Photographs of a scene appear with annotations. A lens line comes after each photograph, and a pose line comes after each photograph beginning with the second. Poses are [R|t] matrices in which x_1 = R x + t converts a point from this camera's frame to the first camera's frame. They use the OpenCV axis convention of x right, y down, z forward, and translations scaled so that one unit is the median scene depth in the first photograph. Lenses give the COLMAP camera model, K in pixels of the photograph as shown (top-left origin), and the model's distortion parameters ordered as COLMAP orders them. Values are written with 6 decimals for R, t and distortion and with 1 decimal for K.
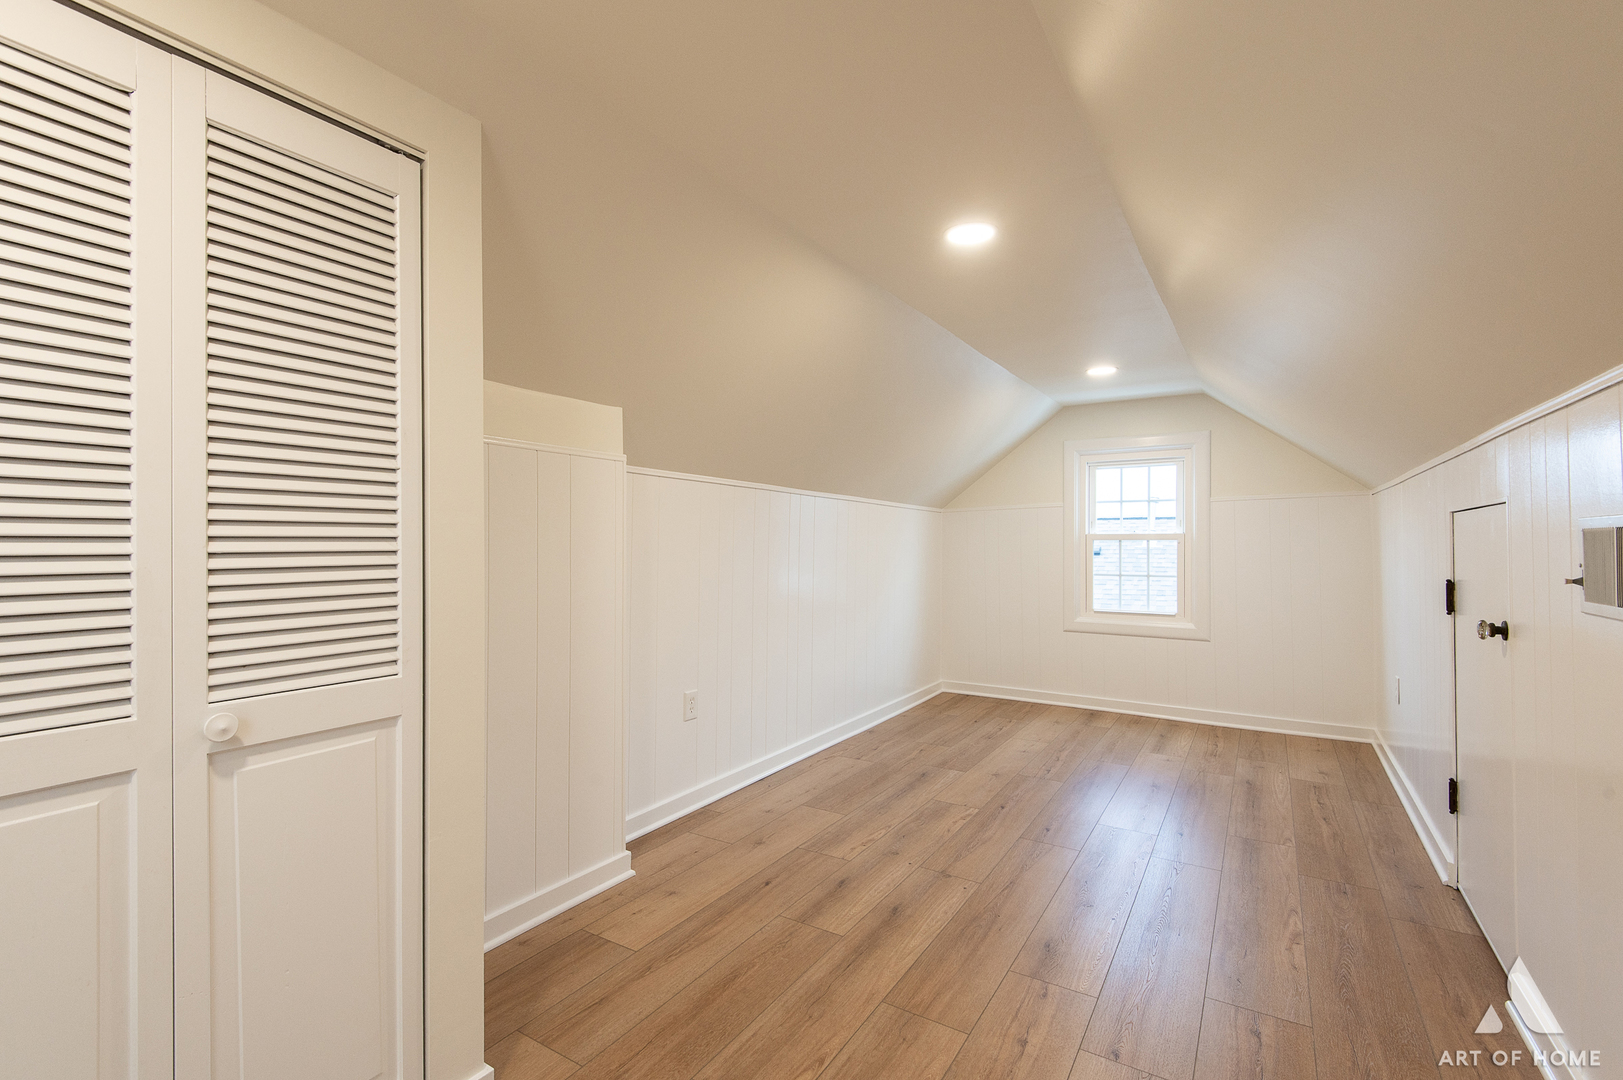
lens RADIAL K [[731.5, 0, 802.0], [0, 731.5, 540.5], [0, 0, 1]] dist [0.015389, -0.000672]
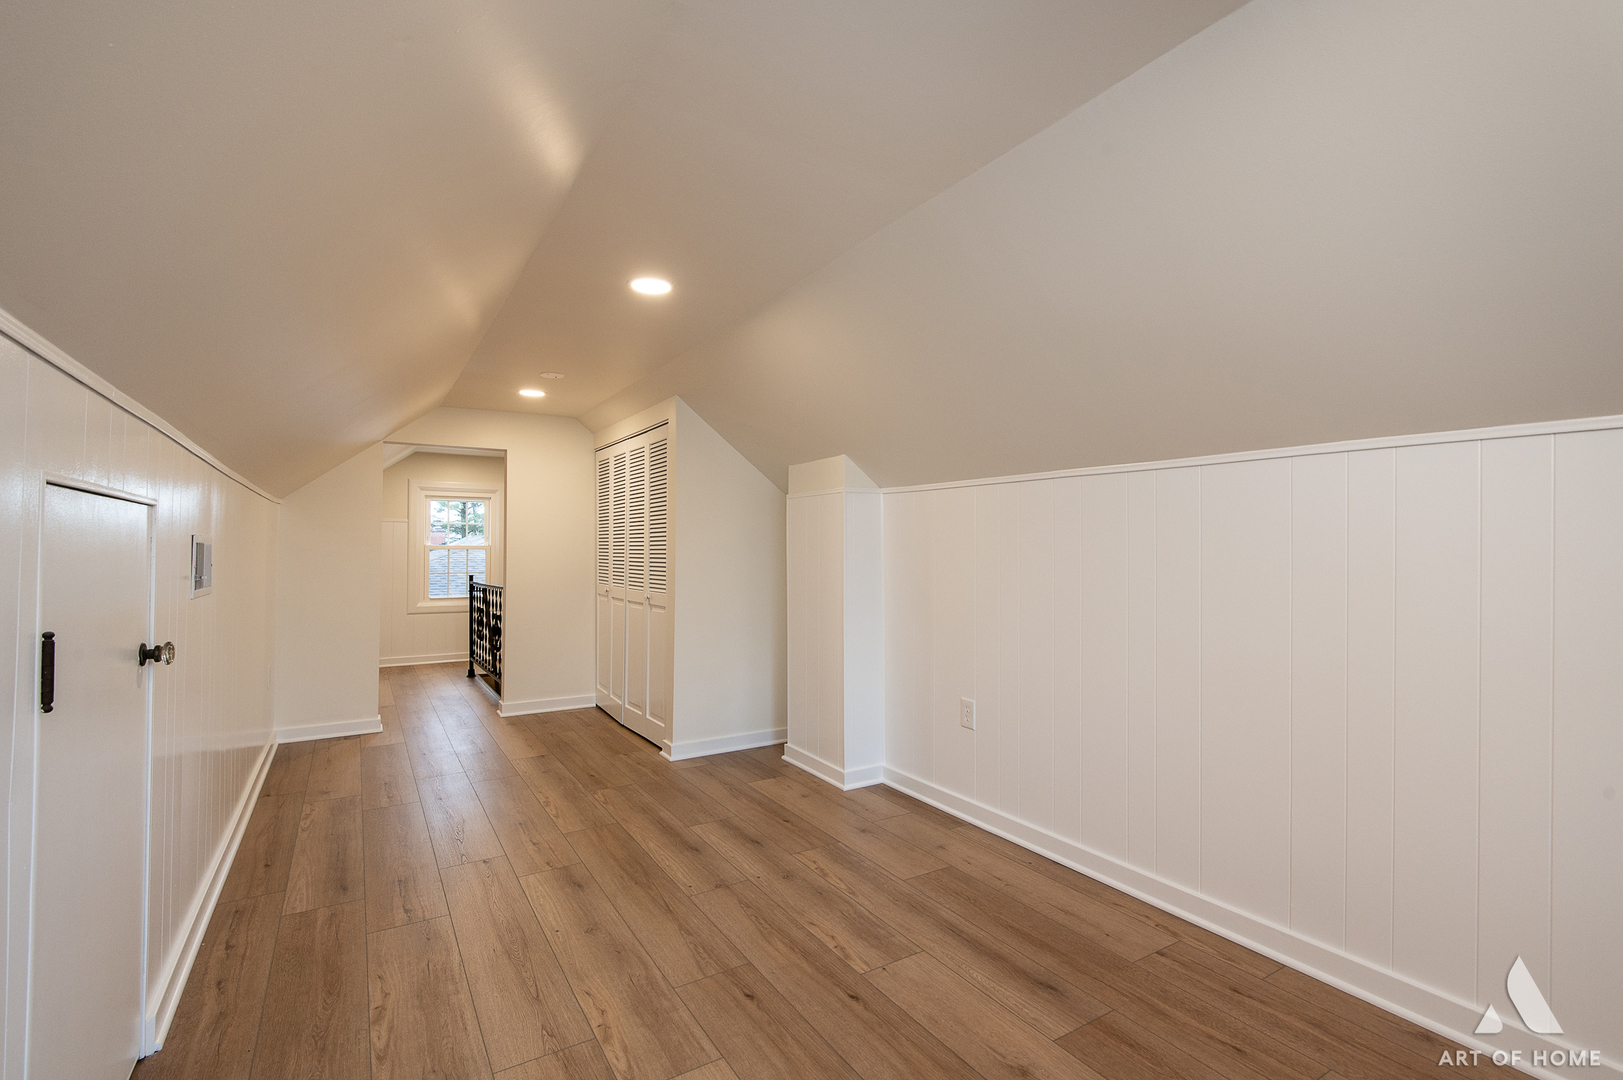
lens RADIAL K [[731.5, 0, 814.2], [0, 731.5, 542.6], [0, 0, 1]] dist [0.015389, -0.000672]
pose [[-0.428942, -0.005744, -0.903314, 1.016644], [-0.001233, 0.999983, -0.005774, -0.000332], [0.903331, -0.001363, -0.428942, 1.509154]]
